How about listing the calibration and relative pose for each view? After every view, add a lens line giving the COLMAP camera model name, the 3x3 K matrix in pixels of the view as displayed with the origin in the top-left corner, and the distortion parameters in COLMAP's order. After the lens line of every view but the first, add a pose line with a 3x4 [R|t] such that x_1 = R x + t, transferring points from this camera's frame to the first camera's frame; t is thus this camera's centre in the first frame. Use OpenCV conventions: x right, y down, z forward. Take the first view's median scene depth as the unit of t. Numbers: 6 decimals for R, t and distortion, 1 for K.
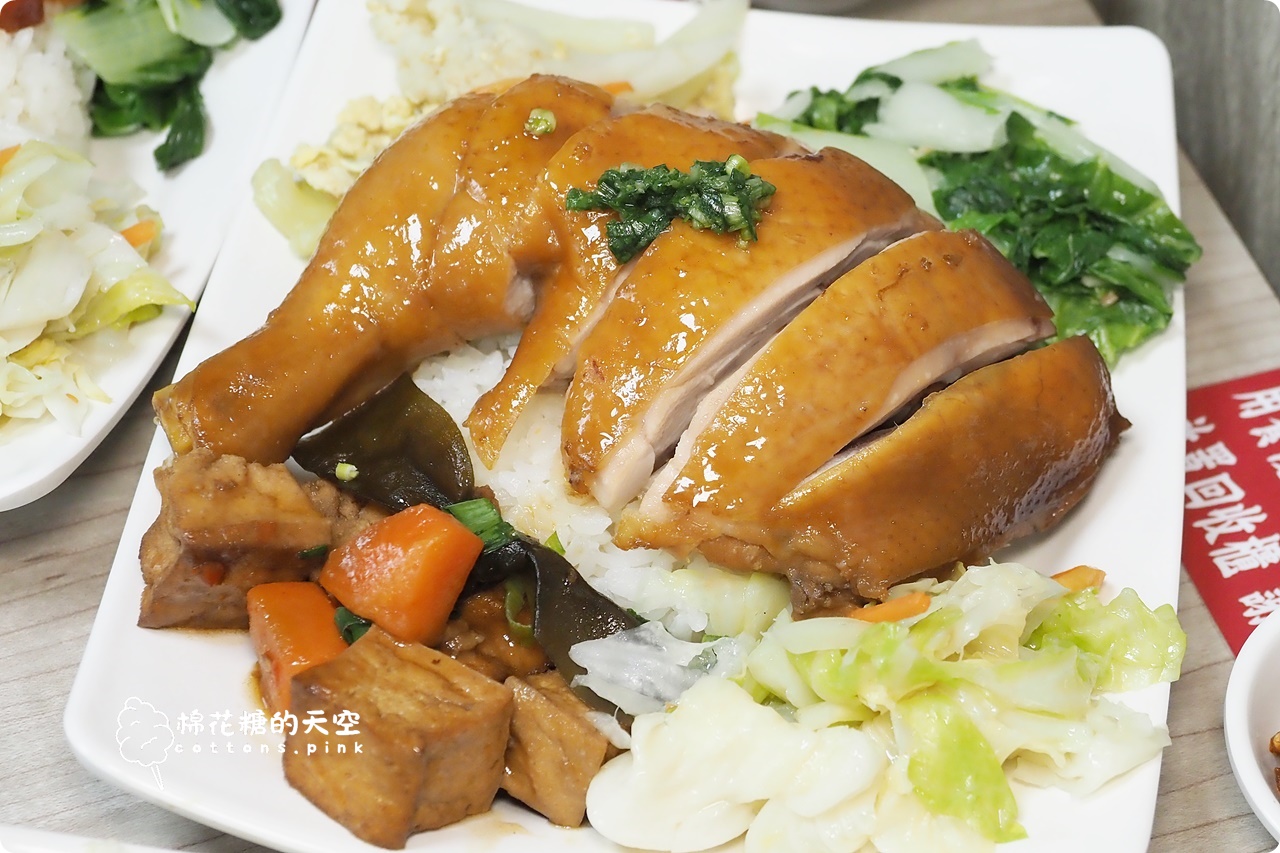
lens RADIAL K [[2382.0, 0, 640.0], [0, 2382.0, 426.5], [0, 0, 1]] dist [0.036755, 0.104076]
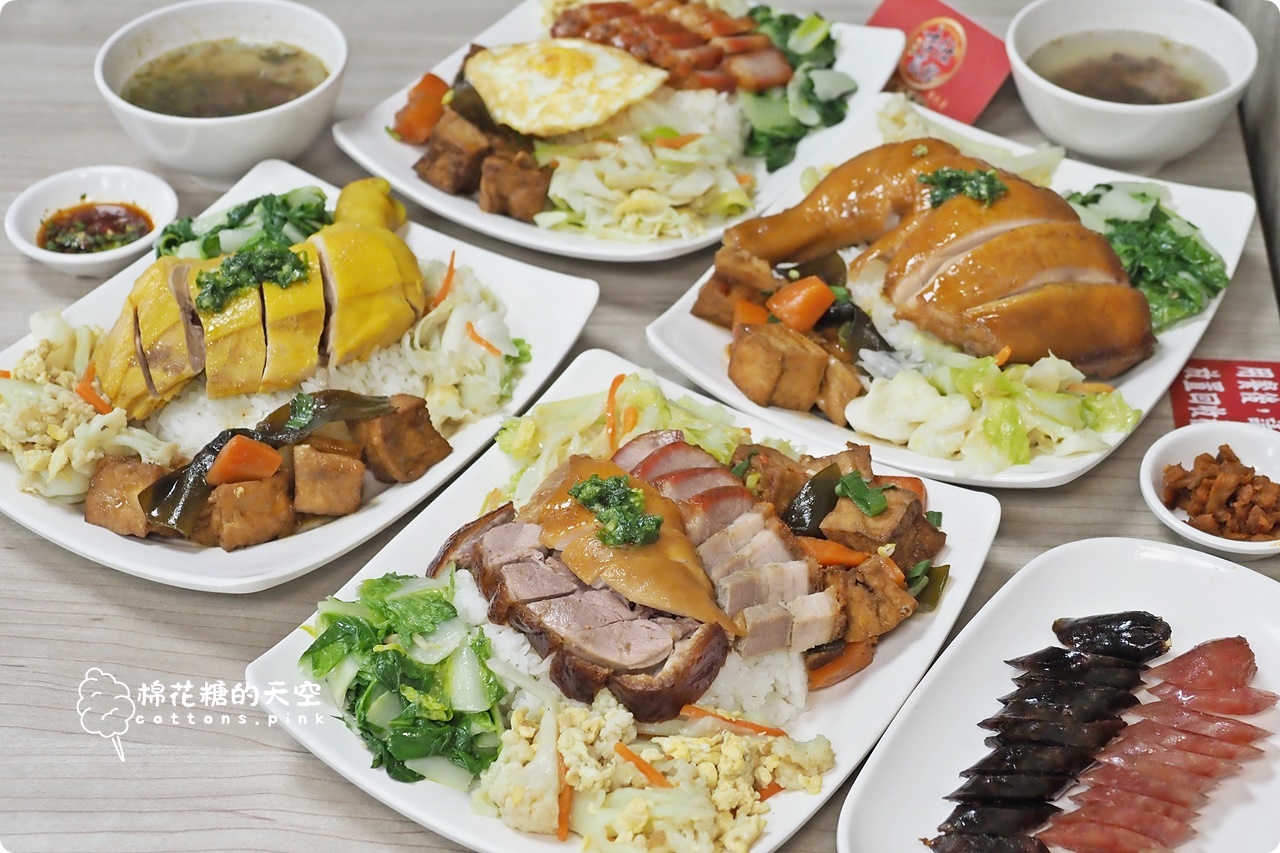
lens RADIAL K [[2382.0, 0, 640.0], [0, 2382.0, 426.5], [0, 0, 1]] dist [0.036755, 0.104076]
pose [[0.918479, 0.219704, -0.328825, 0.511233], [-0.282231, 0.946601, -0.155862, 0.542910], [0.277023, 0.235961, 0.931440, -1.096159]]
